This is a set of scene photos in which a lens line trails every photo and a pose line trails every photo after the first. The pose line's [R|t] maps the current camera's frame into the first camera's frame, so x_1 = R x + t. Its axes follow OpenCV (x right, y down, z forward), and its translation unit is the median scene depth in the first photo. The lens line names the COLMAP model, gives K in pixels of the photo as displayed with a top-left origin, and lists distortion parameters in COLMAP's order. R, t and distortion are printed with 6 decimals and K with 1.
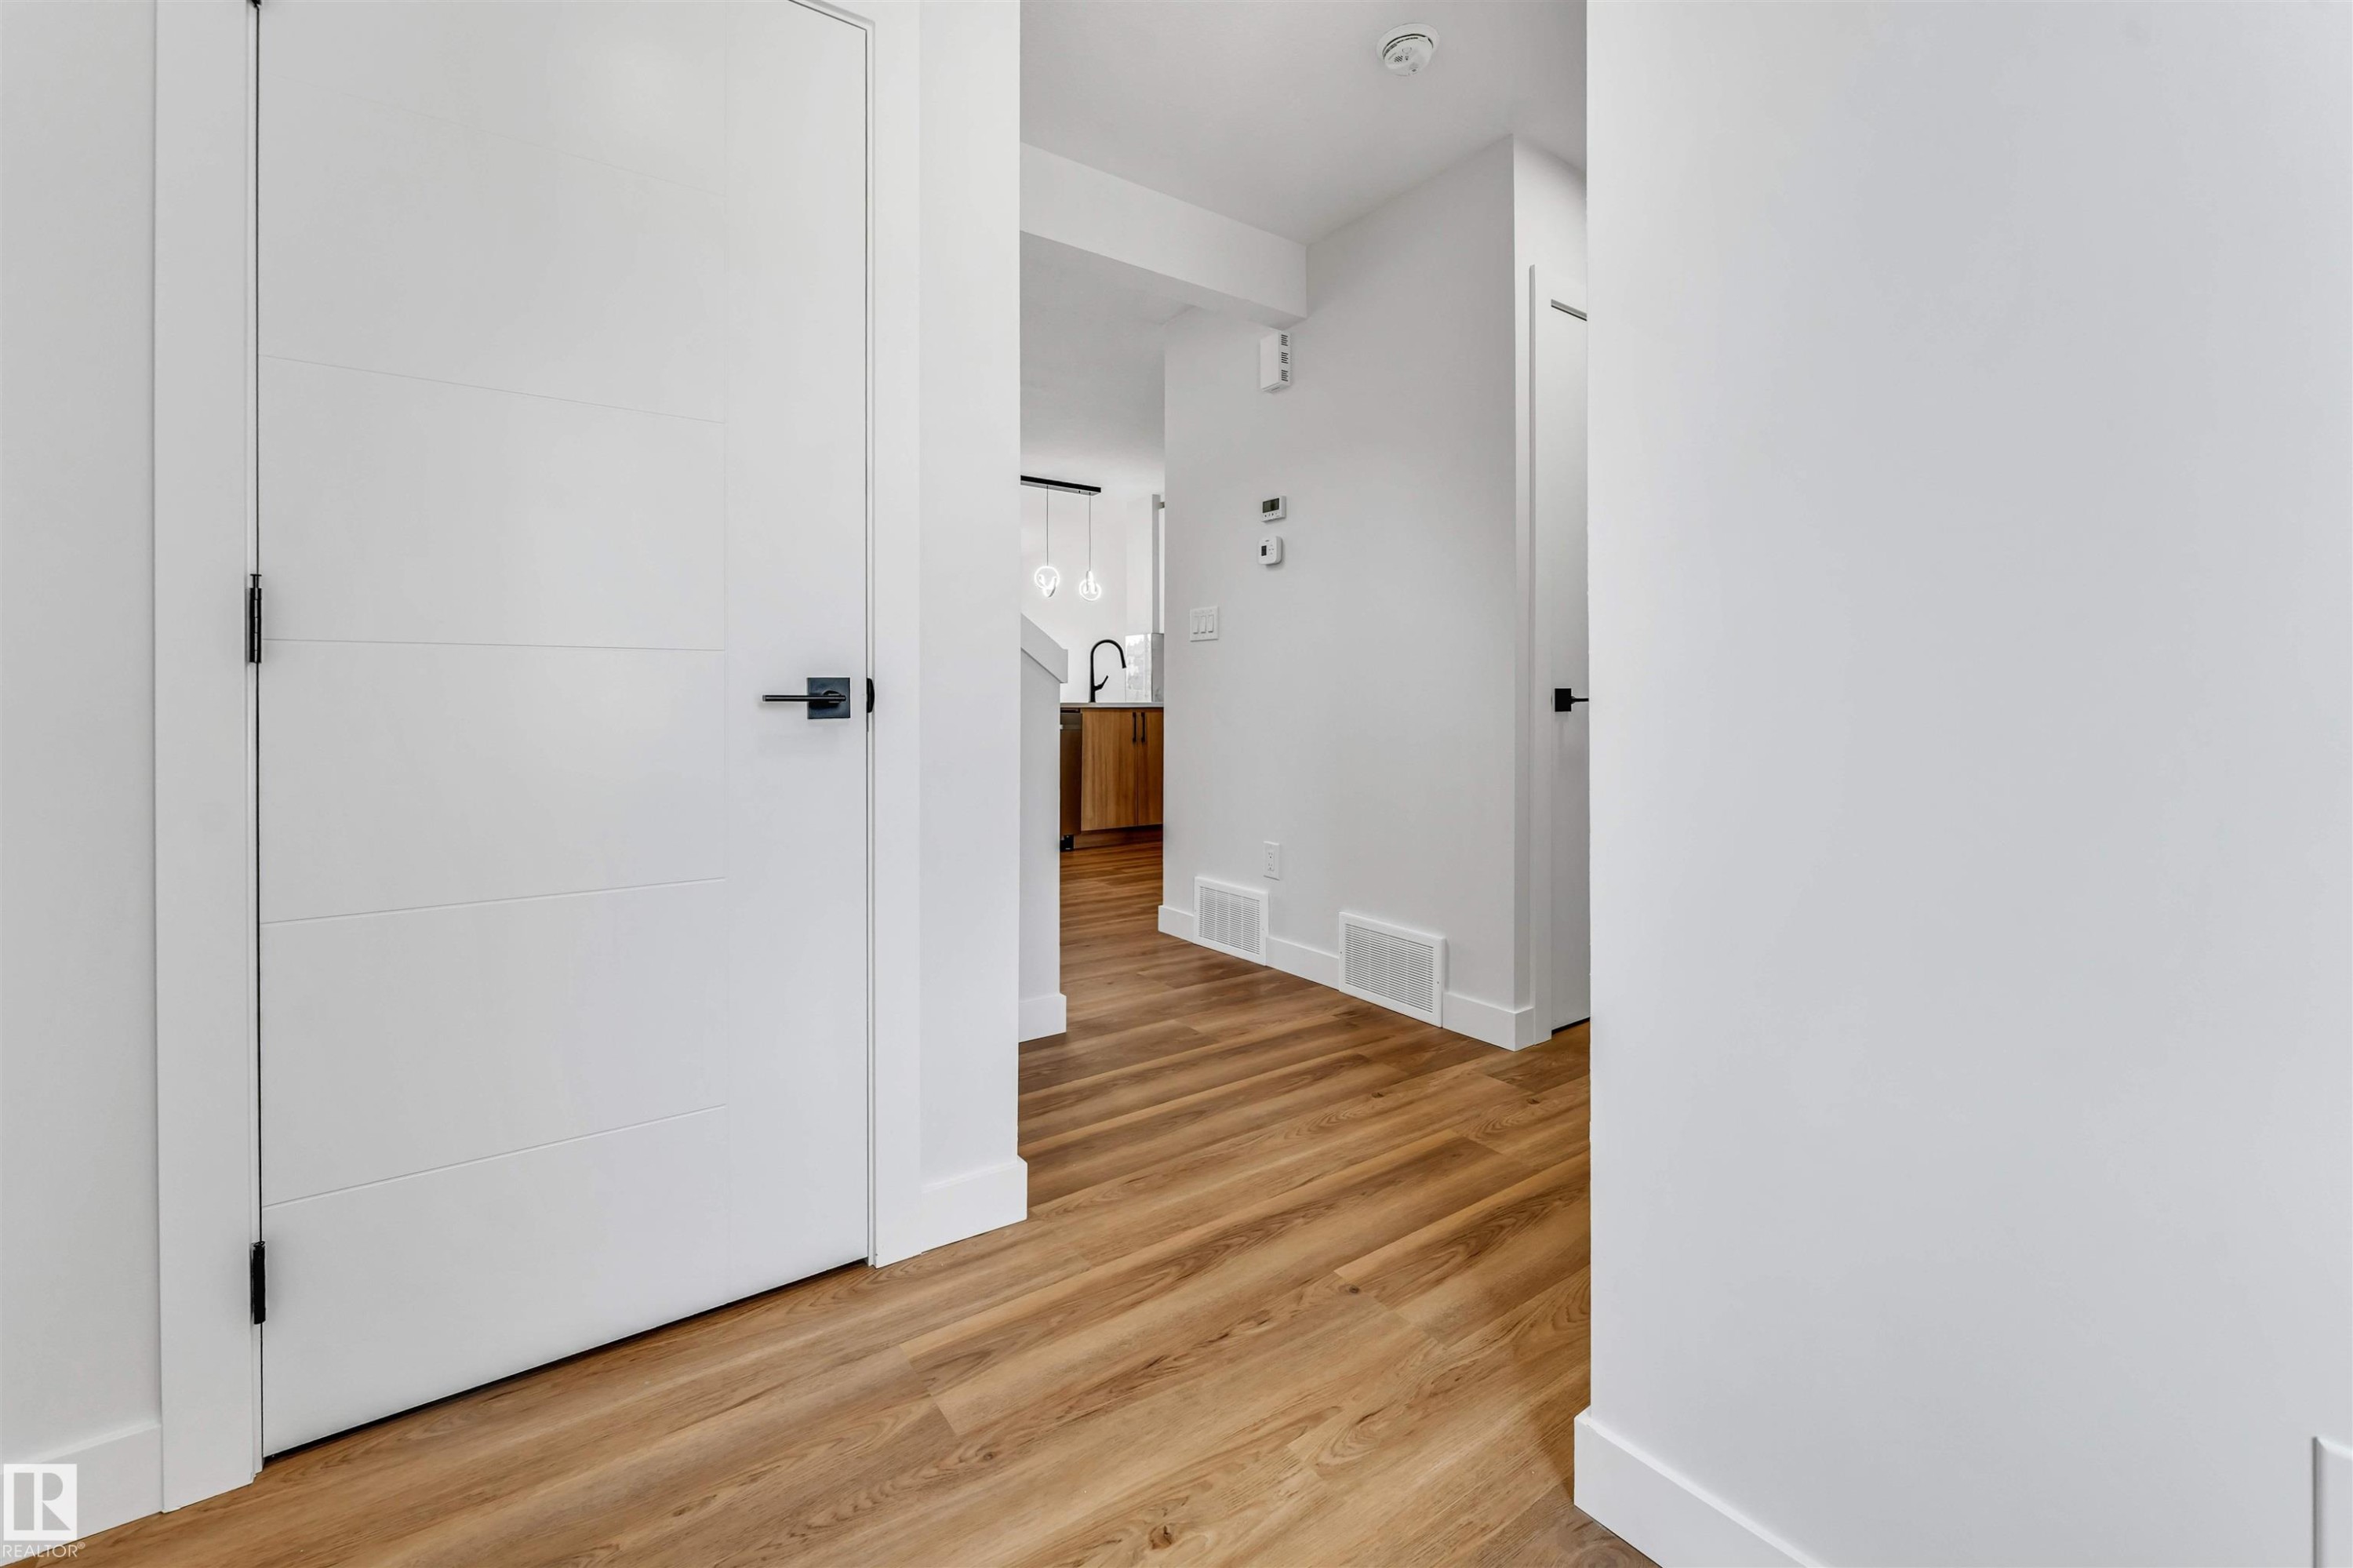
lens RADIAL K [[998.3, 0, 1138.4], [0, 998.3, 696.1], [0, 0, 1]] dist [-0.001125, -0.000613]
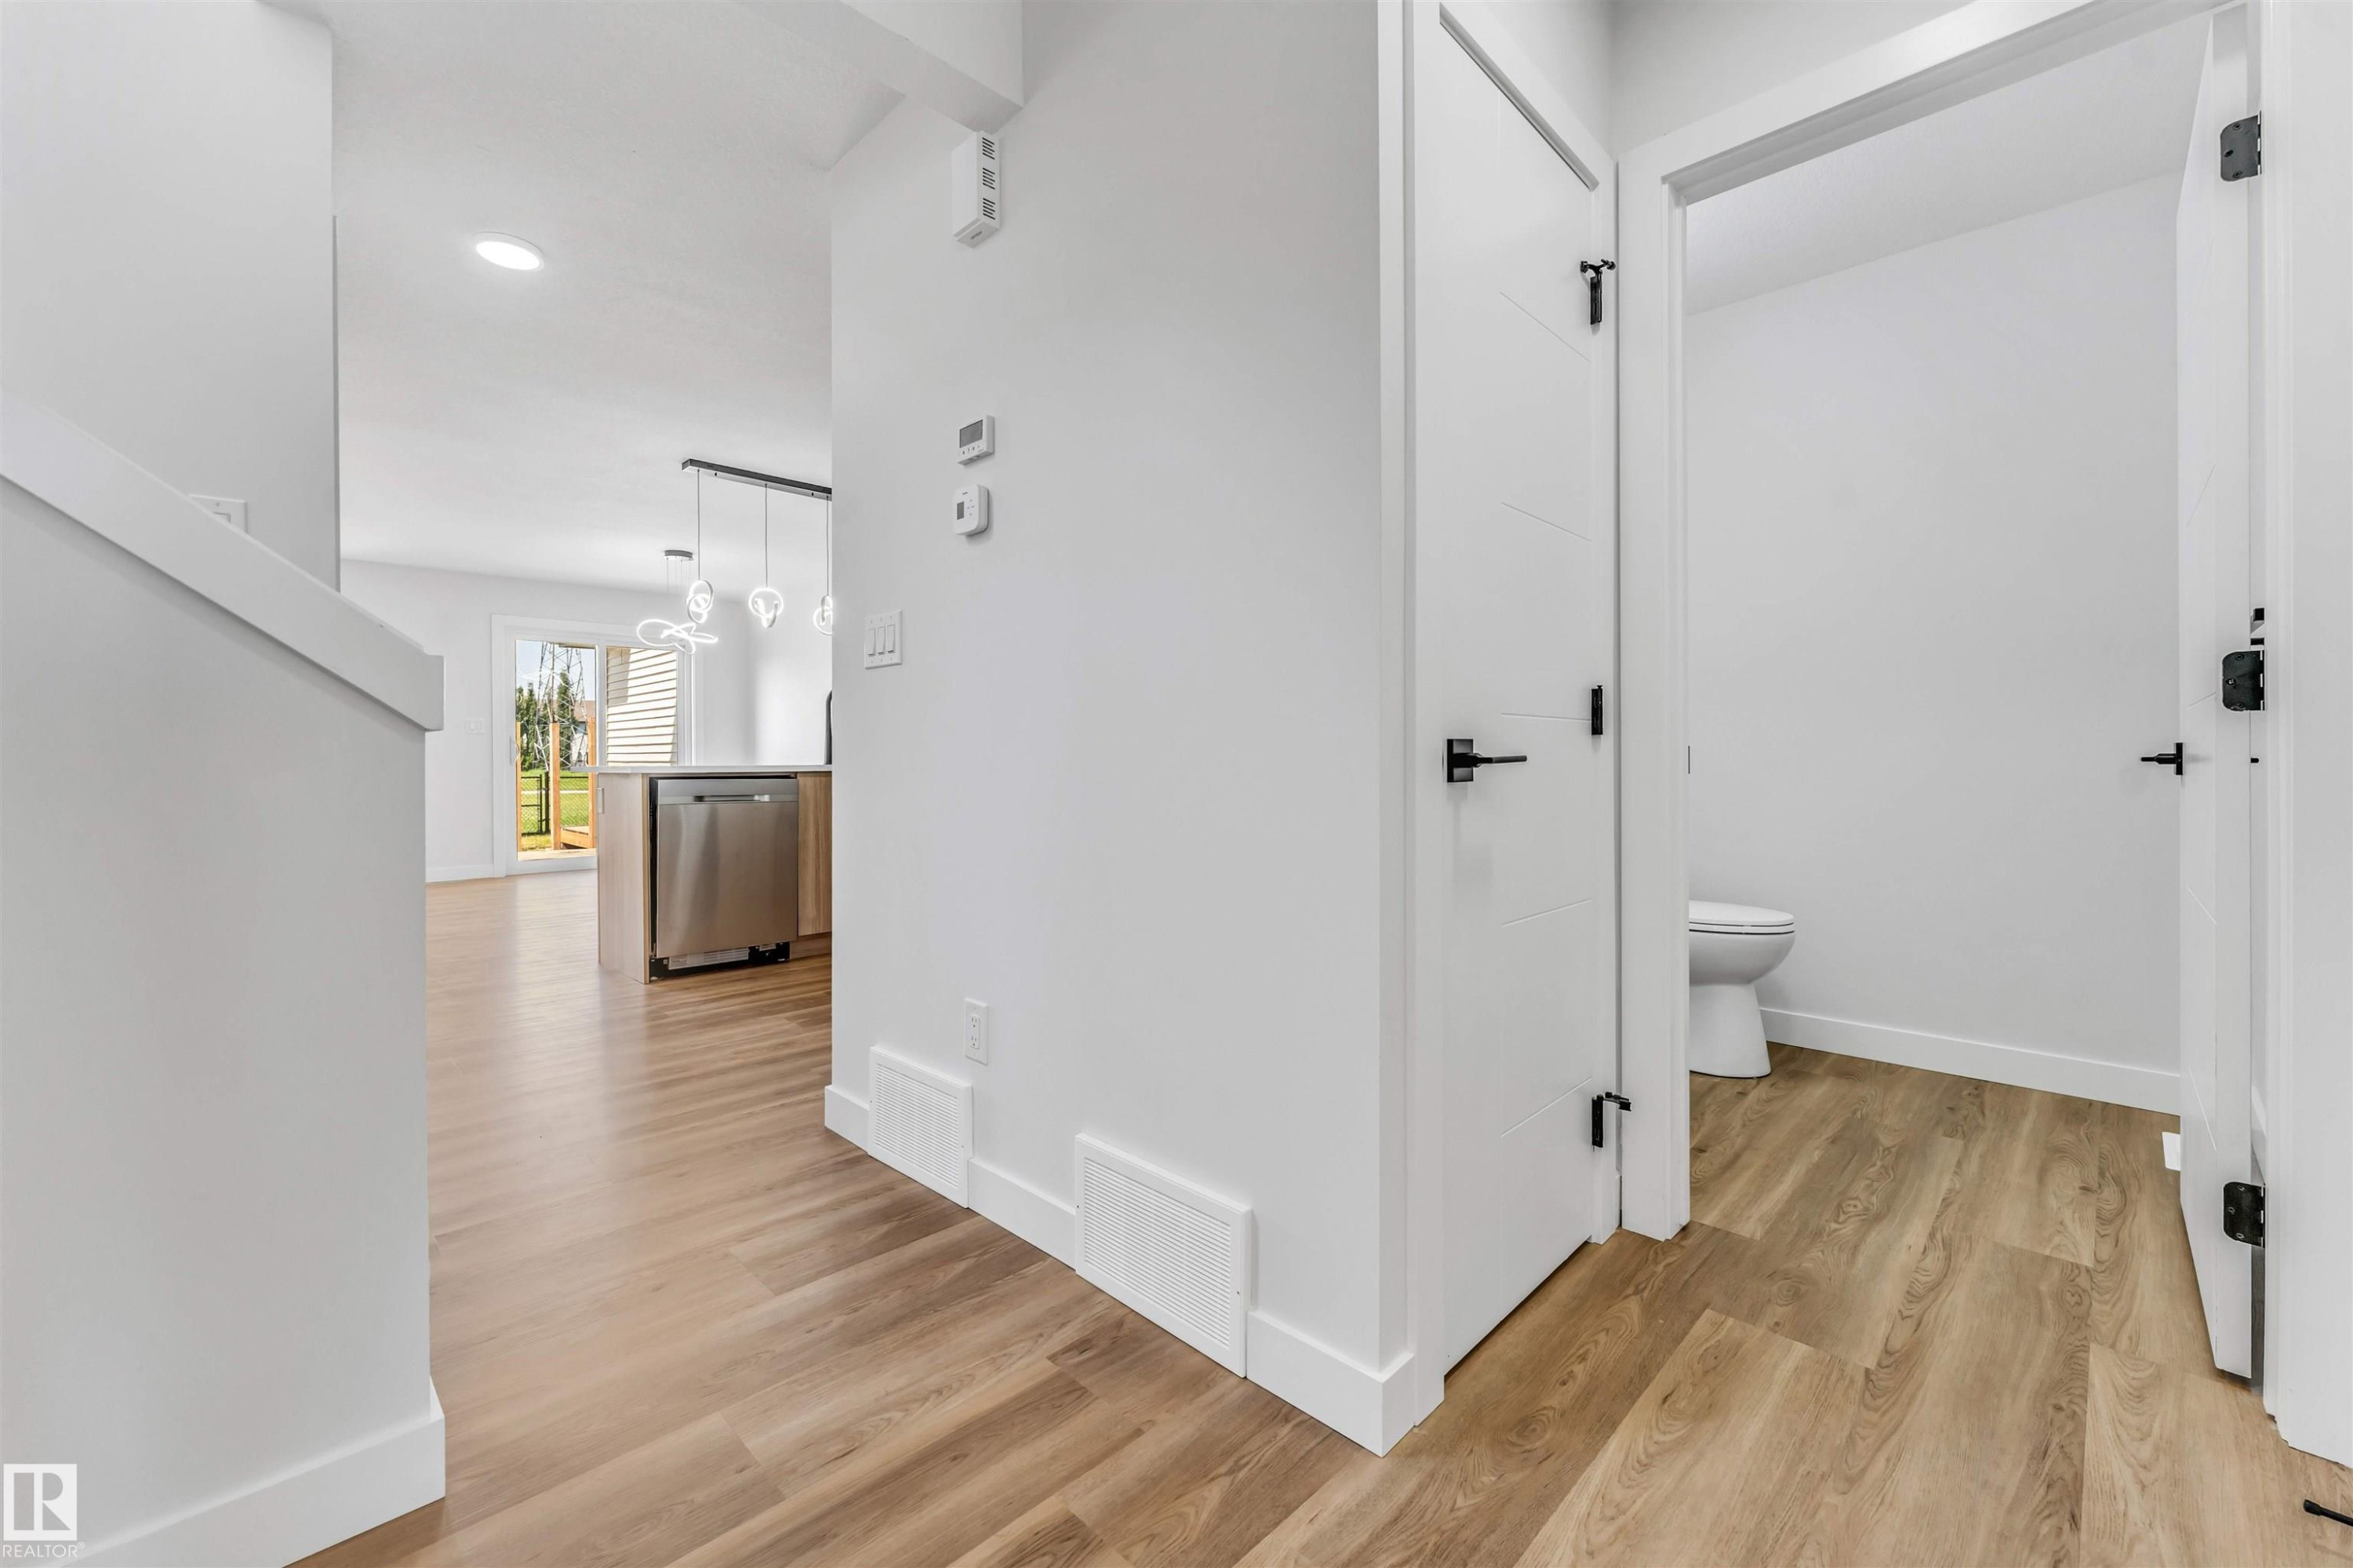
lens RADIAL K [[946.0, 0, 1155.8], [0, 946.0, 763.4], [0, 0, 1]] dist [-0.001869, -0.000182]
pose [[0.984485, -0.006655, 0.175344, 0.142742], [0.005294, 0.999952, 0.008230, 0.000701], [-0.175390, -0.007174, 0.984473, 0.431251]]
